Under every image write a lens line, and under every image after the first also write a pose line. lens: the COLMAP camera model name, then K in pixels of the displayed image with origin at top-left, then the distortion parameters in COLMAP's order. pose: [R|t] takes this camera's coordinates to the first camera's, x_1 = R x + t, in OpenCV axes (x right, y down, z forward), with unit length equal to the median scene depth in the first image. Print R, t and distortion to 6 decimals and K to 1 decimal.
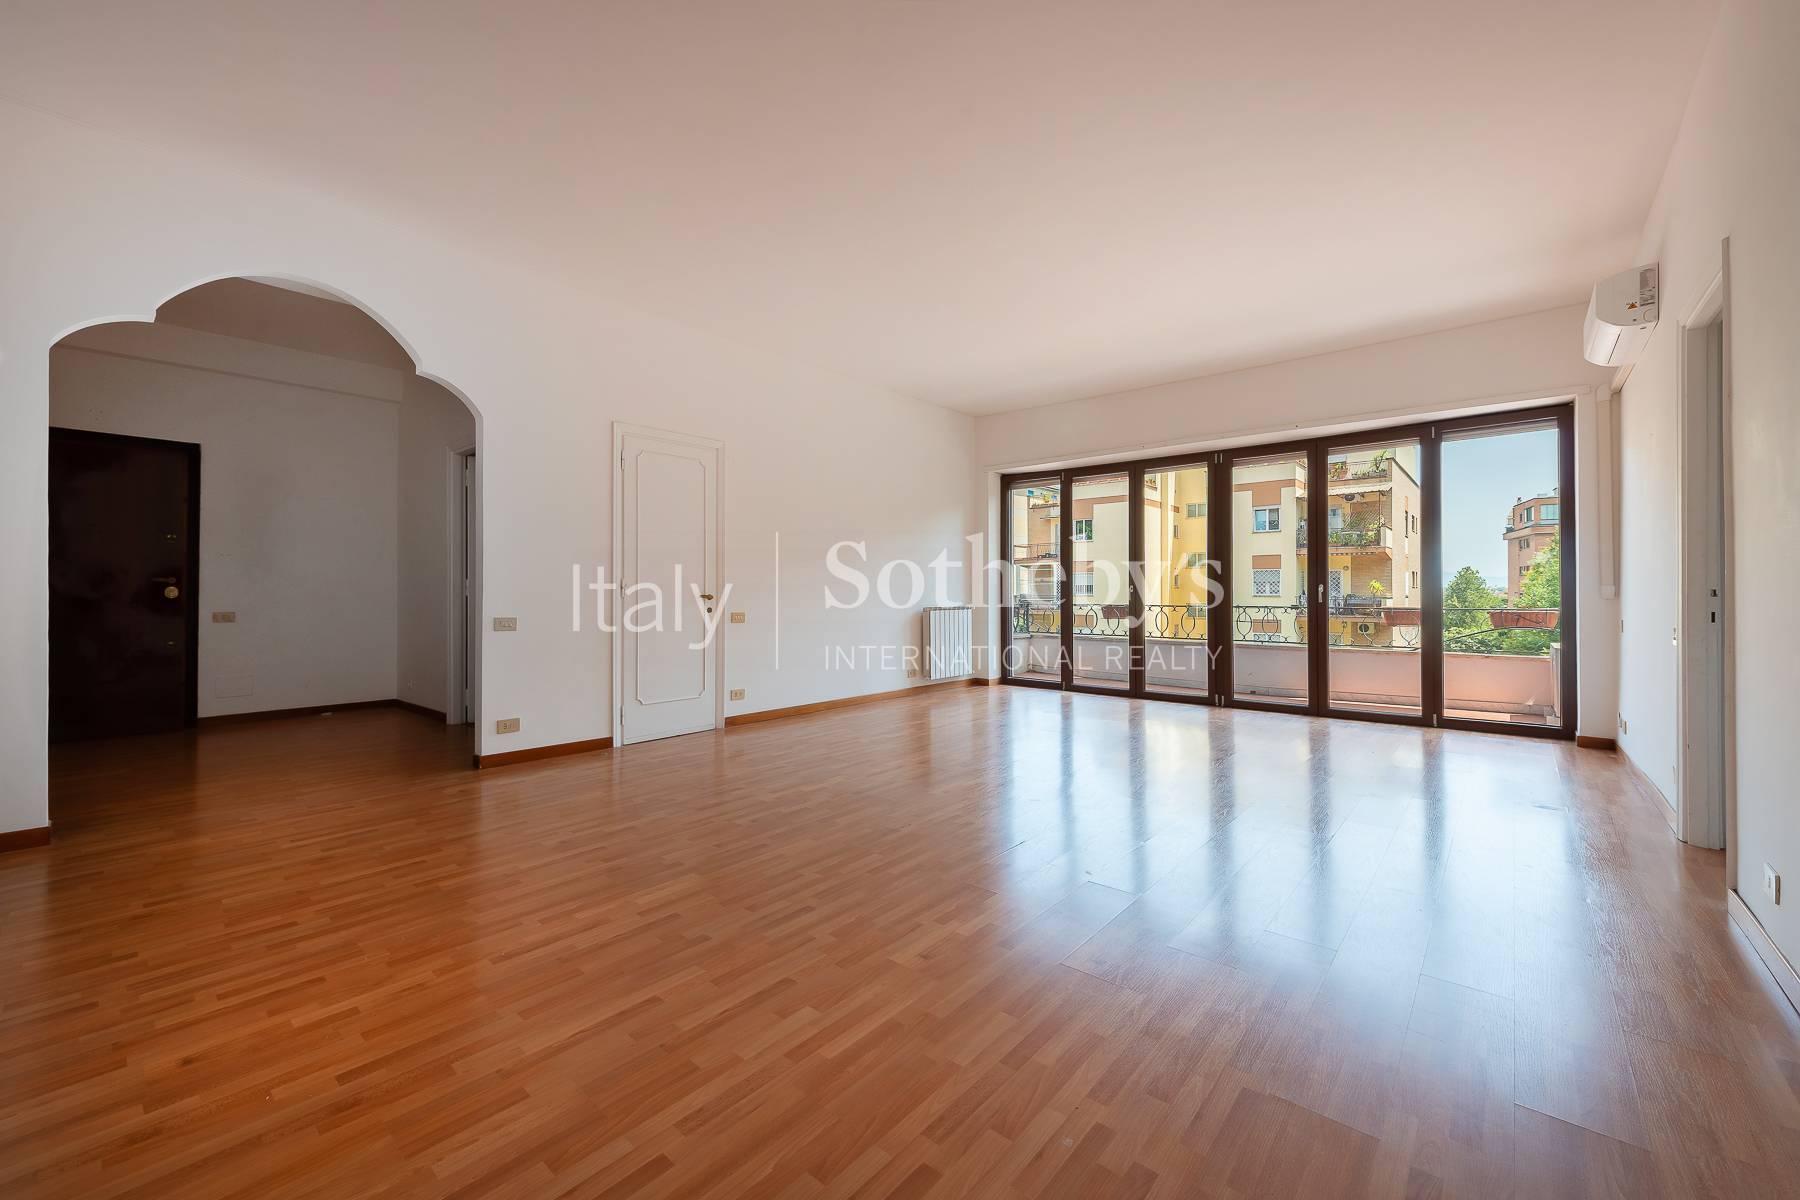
lens RADIAL K [[692.9, 0, 898.8], [0, 692.9, 595.0], [0, 0, 1]] dist [0.011276, -0.005674]
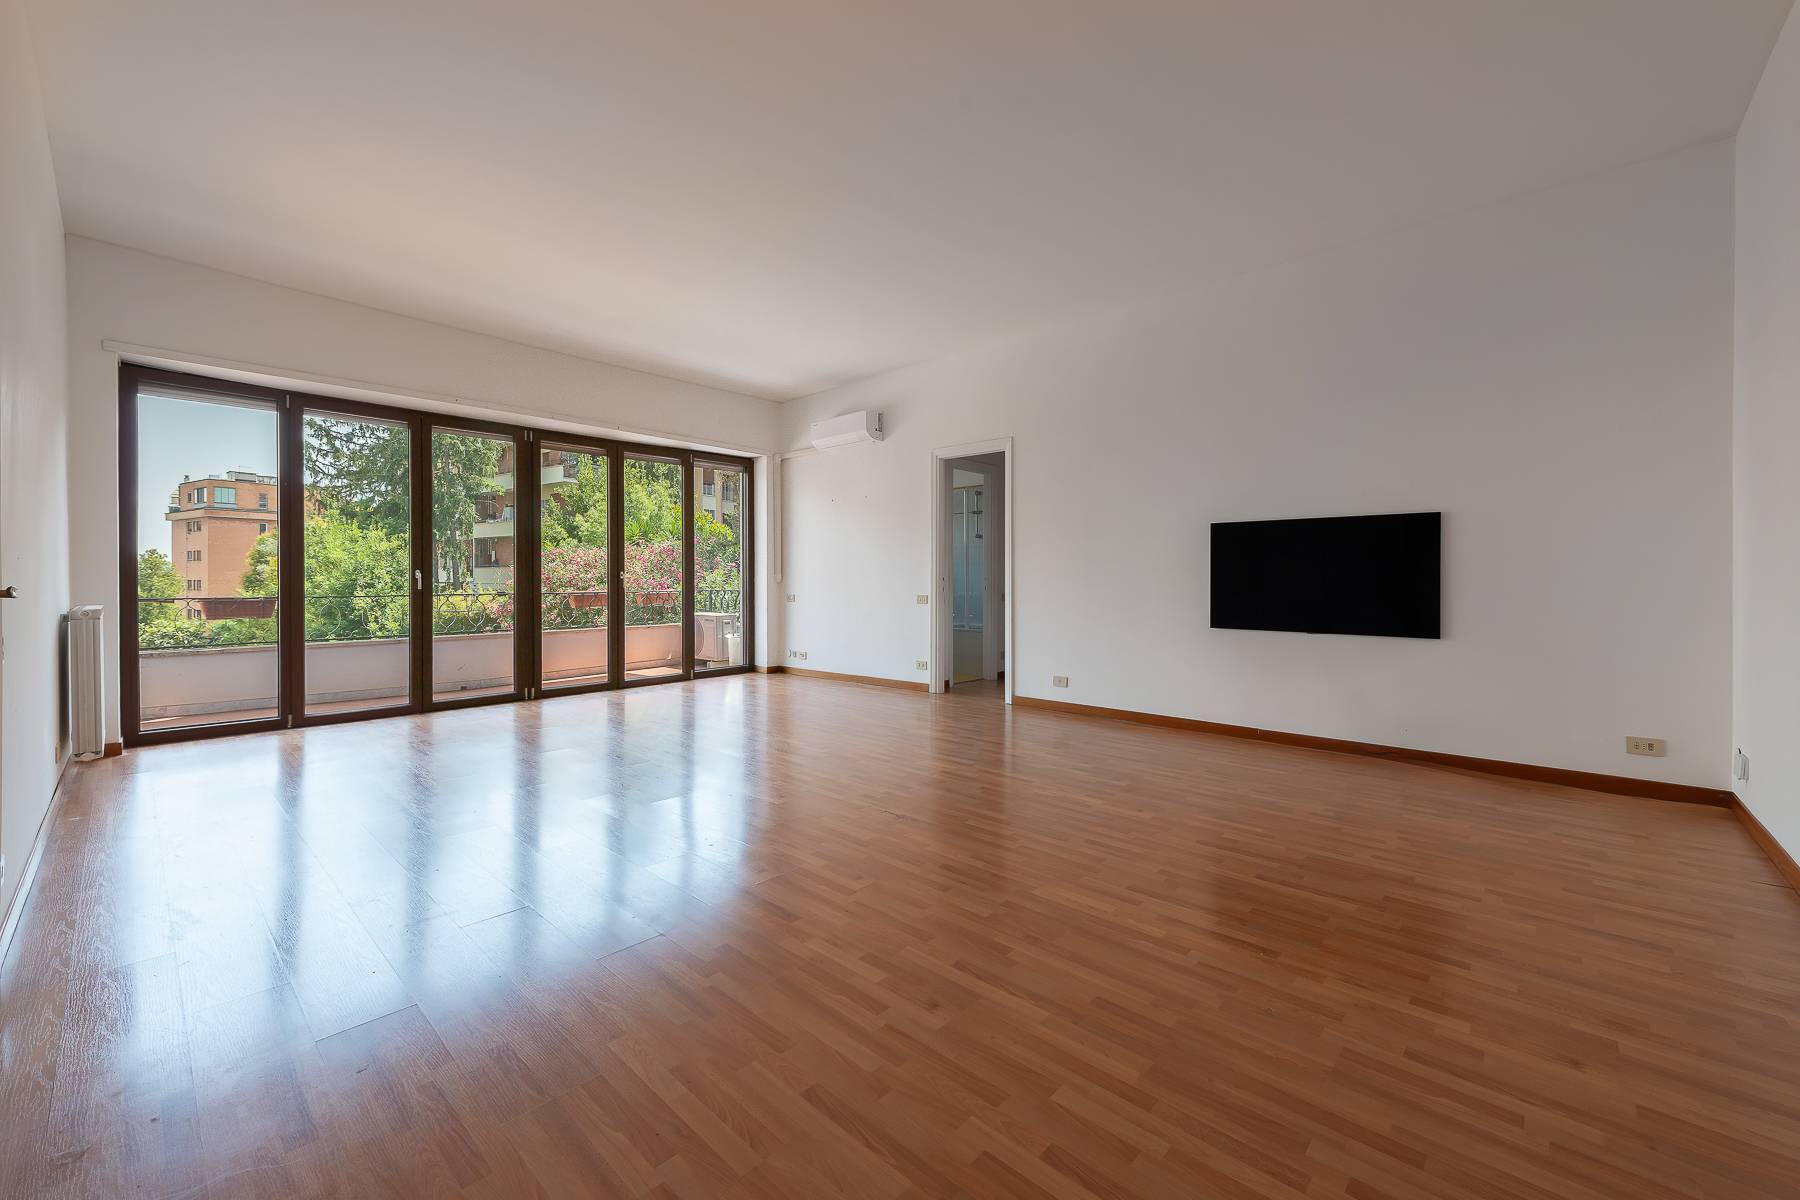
lens RADIAL K [[723.0, 0, 904.0], [0, 723.0, 580.3], [0, 0, 1]] dist [0.020085, -0.009463]
pose [[0.028264, -0.001652, 0.999599, -1.005421], [0.004182, 0.999990, 0.001534, -0.001938], [-0.999592, 0.004137, 0.028270, 0.926353]]
